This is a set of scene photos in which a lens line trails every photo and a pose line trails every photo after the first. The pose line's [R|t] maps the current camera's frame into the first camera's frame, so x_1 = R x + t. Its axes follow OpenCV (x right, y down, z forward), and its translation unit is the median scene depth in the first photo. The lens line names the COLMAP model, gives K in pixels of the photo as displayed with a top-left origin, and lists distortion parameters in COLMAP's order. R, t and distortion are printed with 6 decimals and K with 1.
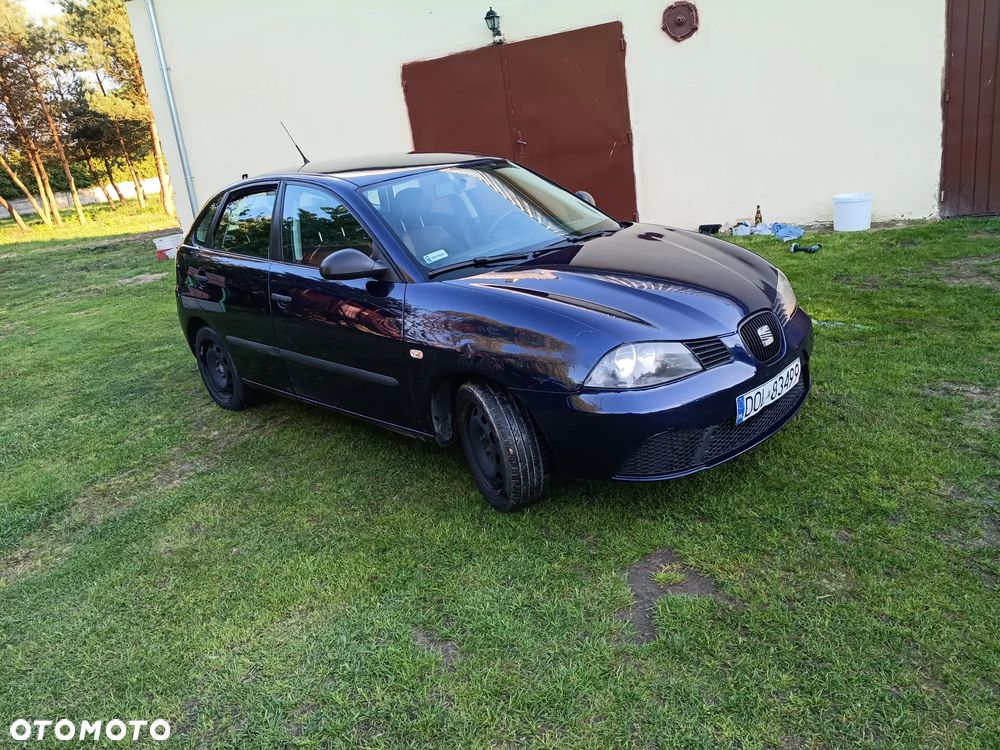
lens RADIAL K [[739.7, 0, 504.9], [0, 739.7, 375.3], [0, 0, 1]] dist [0.011550, -0.030052]
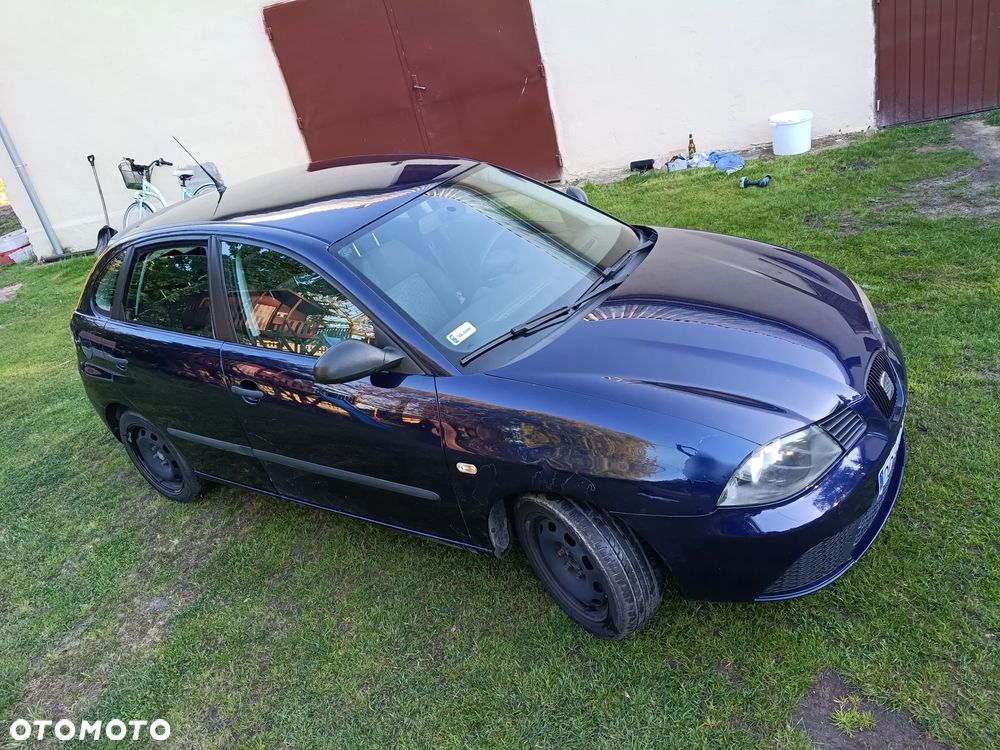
lens RADIAL K [[743.2, 0, 500.0], [0, 743.2, 375.0], [0, 0, 1]] dist [-0.004152, -0.009189]
pose [[0.976657, -0.165706, 0.136682, -0.140836], [0.148675, 0.980743, 0.126648, -0.176540], [-0.155036, -0.103371, 0.982486, 0.182565]]
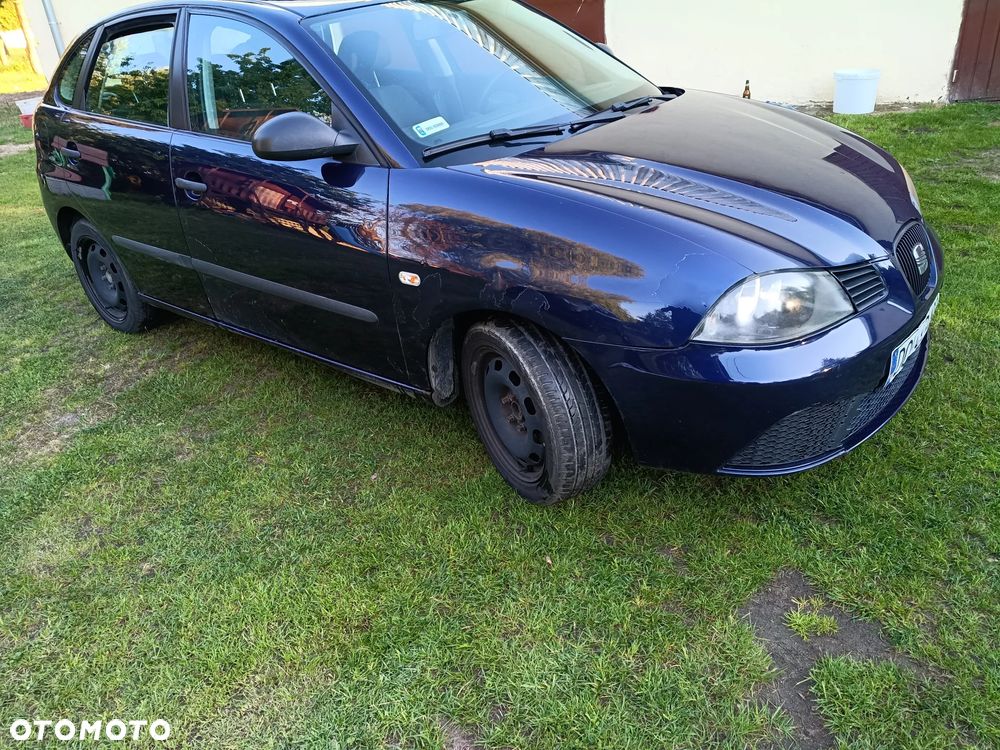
lens RADIAL K [[743.2, 0, 500.0], [0, 743.2, 375.0], [0, 0, 1]] dist [-0.004152, -0.009189]
pose [[0.994041, -0.008573, 0.108673, -0.089196], [-0.008136, 0.988287, 0.152387, -0.036001], [-0.108707, -0.152363, 0.982328, 0.253359]]
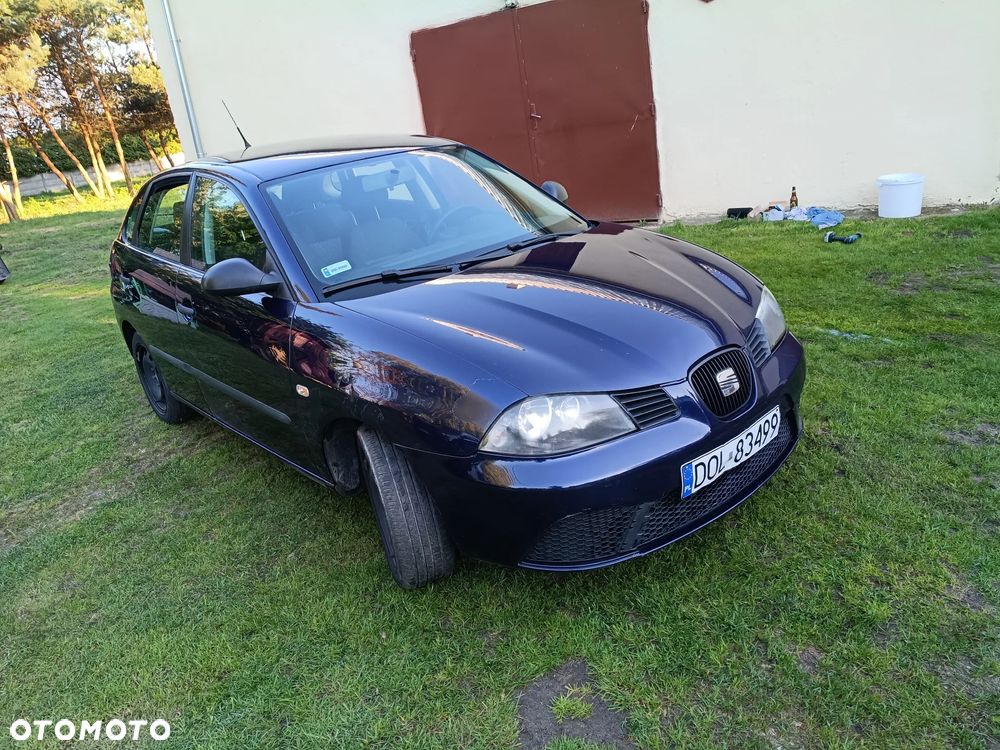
lens RADIAL K [[745.7, 0, 504.6], [0, 745.7, 370.9], [0, 0, 1]] dist [-0.008725, -0.005892]
pose [[0.997204, 0.017831, -0.072576, 0.130282], [-0.015493, 0.999347, 0.032649, -0.064783], [0.073110, -0.031433, 0.996828, 0.151813]]
